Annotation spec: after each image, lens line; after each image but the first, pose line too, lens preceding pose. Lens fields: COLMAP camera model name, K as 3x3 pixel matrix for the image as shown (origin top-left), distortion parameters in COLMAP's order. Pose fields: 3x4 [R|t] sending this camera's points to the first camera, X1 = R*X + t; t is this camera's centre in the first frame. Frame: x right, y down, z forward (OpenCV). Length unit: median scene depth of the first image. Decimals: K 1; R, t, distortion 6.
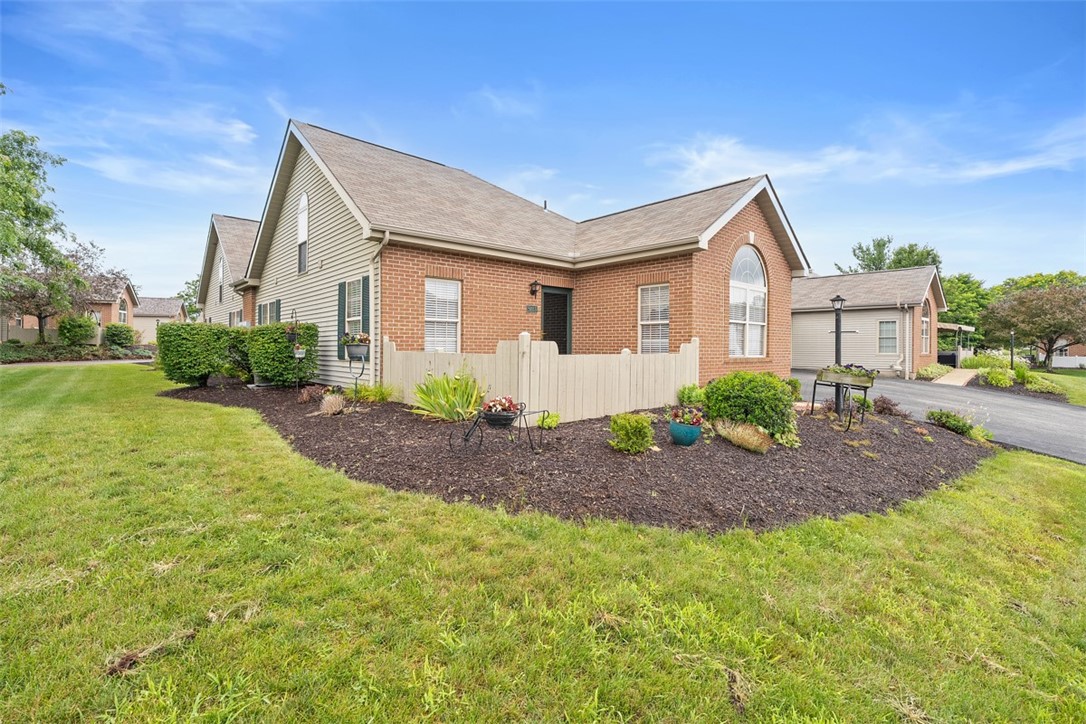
lens RADIAL K [[497.9, 0, 551.9], [0, 497.9, 315.8], [0, 0, 1]] dist [-0.008008, 0.003065]
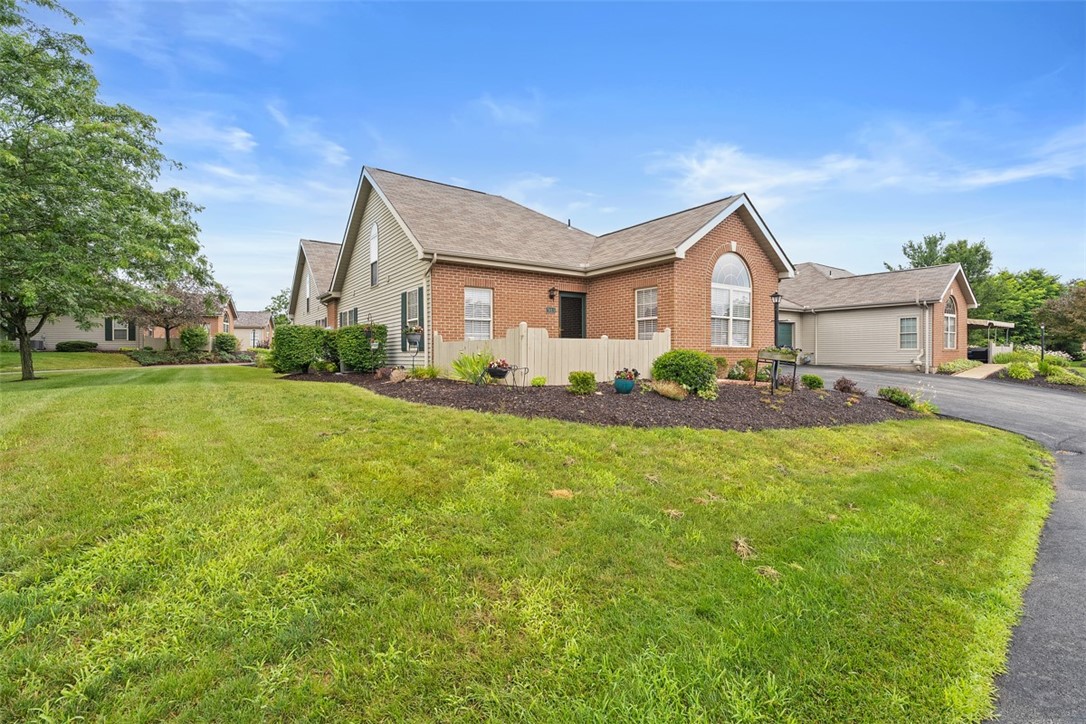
lens RADIAL K [[497.9, 0, 551.9], [0, 497.9, 325.0], [0, 0, 1]] dist [-0.008008, 0.003065]
pose [[0.993034, -0.017048, -0.116587, 0.106390], [0.017381, 0.999847, 0.001844, 0.021247], [0.116537, -0.003857, 0.993179, -0.234744]]
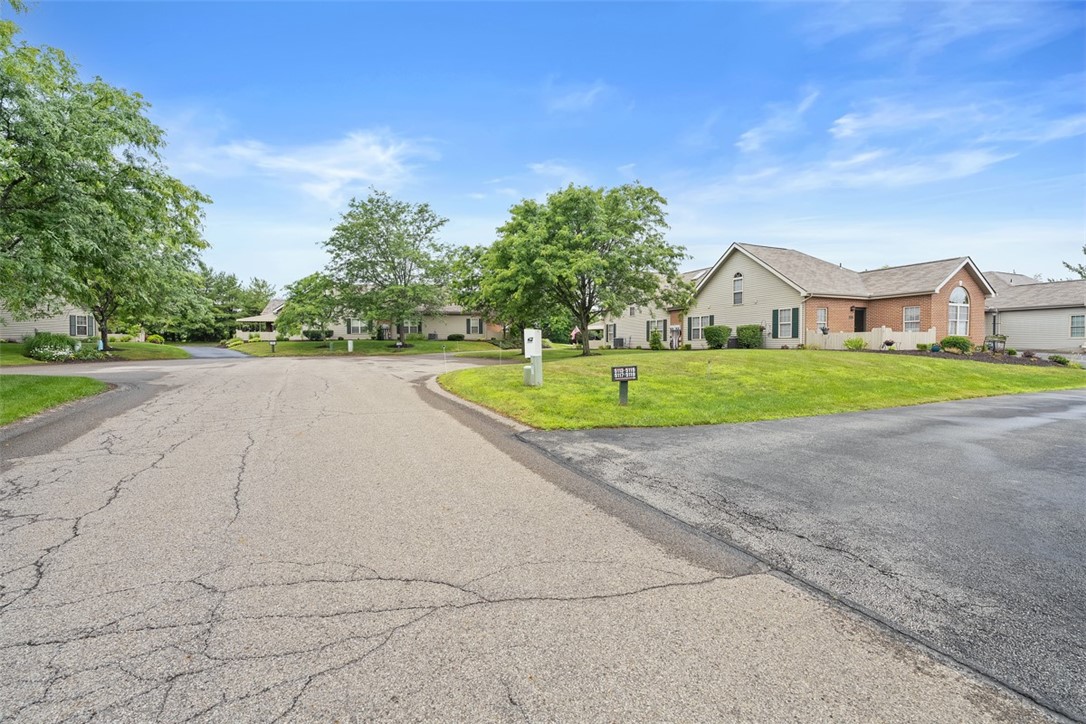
lens RADIAL K [[497.9, 0, 540.0], [0, 497.9, 338.8], [0, 0, 1]] dist [-0.008008, 0.003065]
pose [[0.941053, -0.013279, -0.337998, -0.657437], [0.028798, 0.998746, 0.040942, -0.052005], [0.337031, -0.048263, 0.940256, -1.825201]]
